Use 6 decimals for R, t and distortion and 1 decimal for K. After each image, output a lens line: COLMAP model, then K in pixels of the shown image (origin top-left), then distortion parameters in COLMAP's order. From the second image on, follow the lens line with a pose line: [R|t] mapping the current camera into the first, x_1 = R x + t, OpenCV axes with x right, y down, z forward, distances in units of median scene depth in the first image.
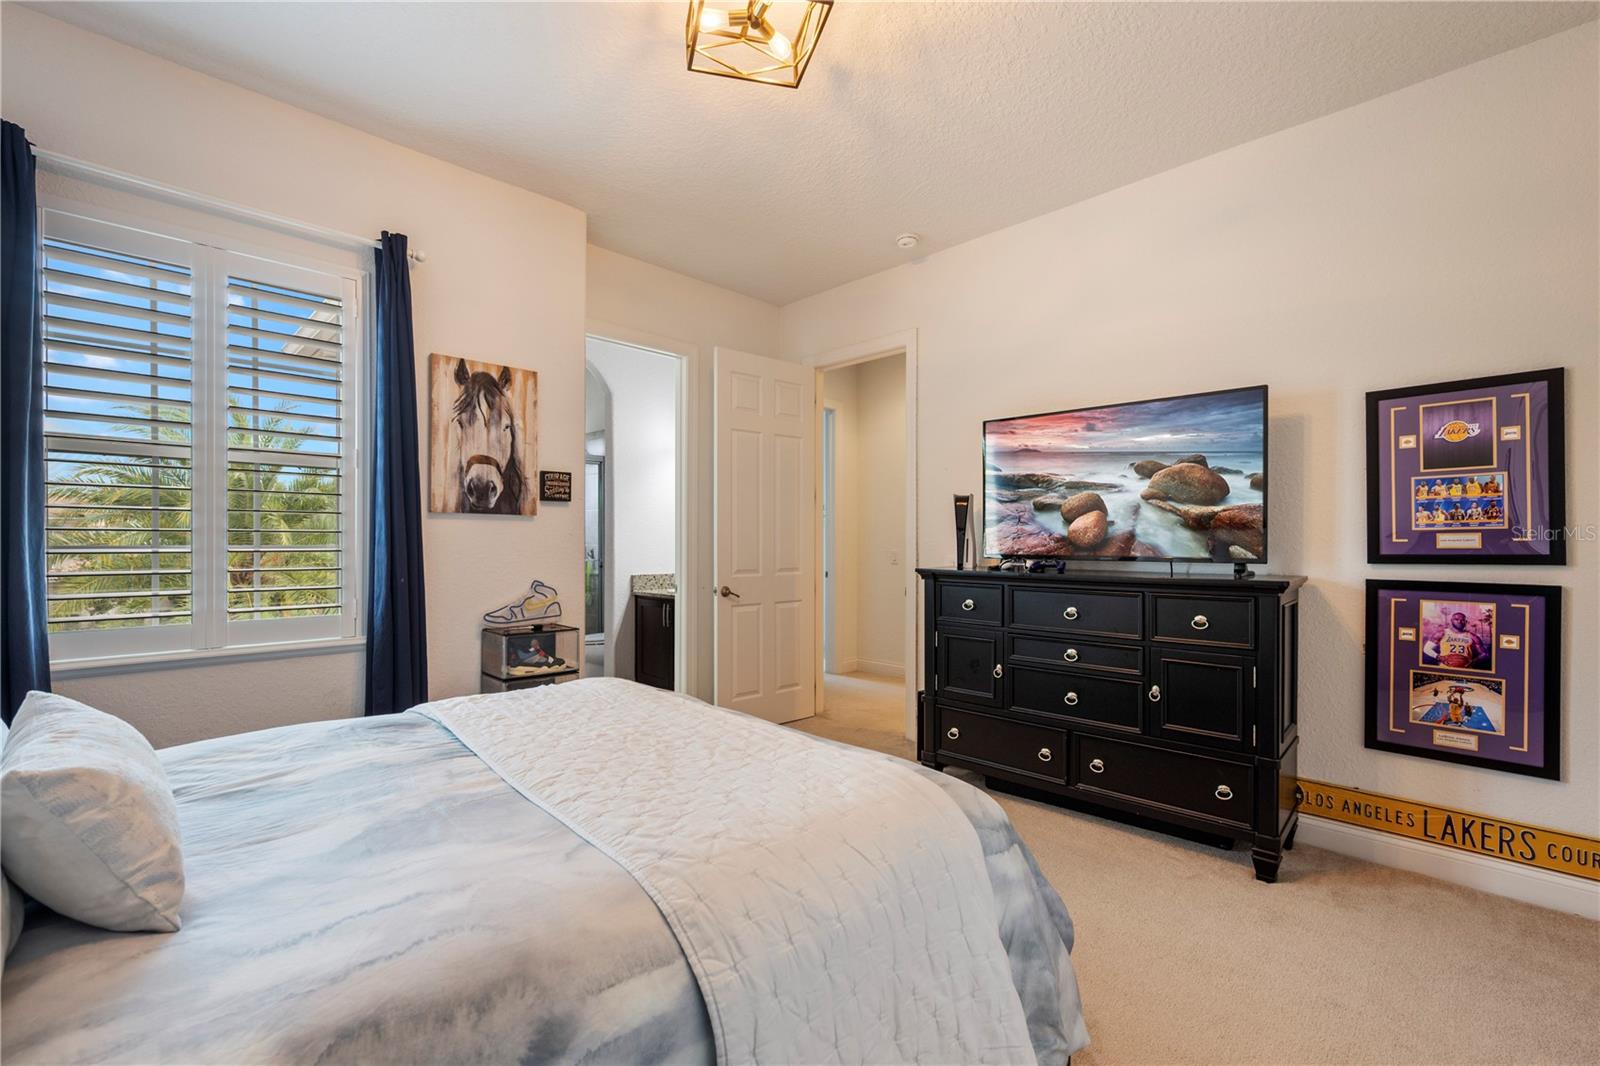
lens RADIAL K [[710.3, 0, 802.1], [0, 710.3, 539.6], [0, 0, 1]] dist [0.001886, 0.000179]
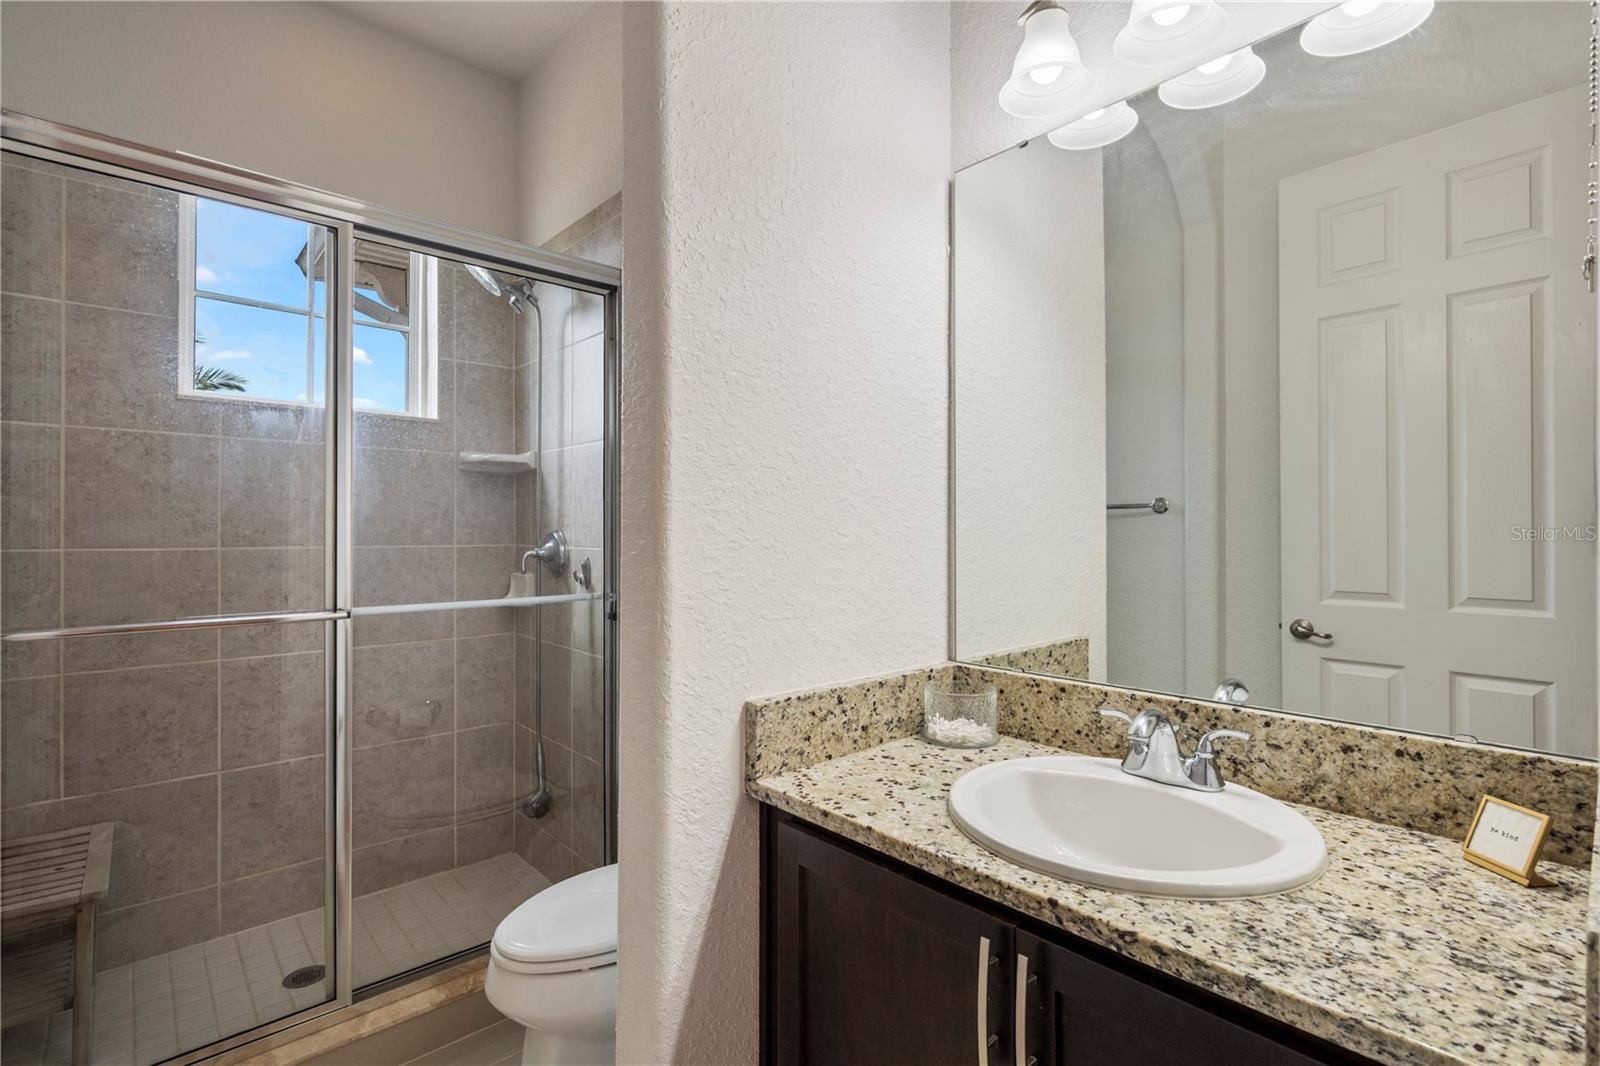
lens RADIAL K [[729.2, 0, 805.1], [0, 729.2, 536.6], [0, 0, 1]] dist [-0.004683, -0.000623]
pose [[0.999331, -0.006106, -0.036054, -0.212975], [0.006405, 0.999946, 0.008206, -0.000527], [0.036002, -0.008432, 0.999316, 0.782726]]
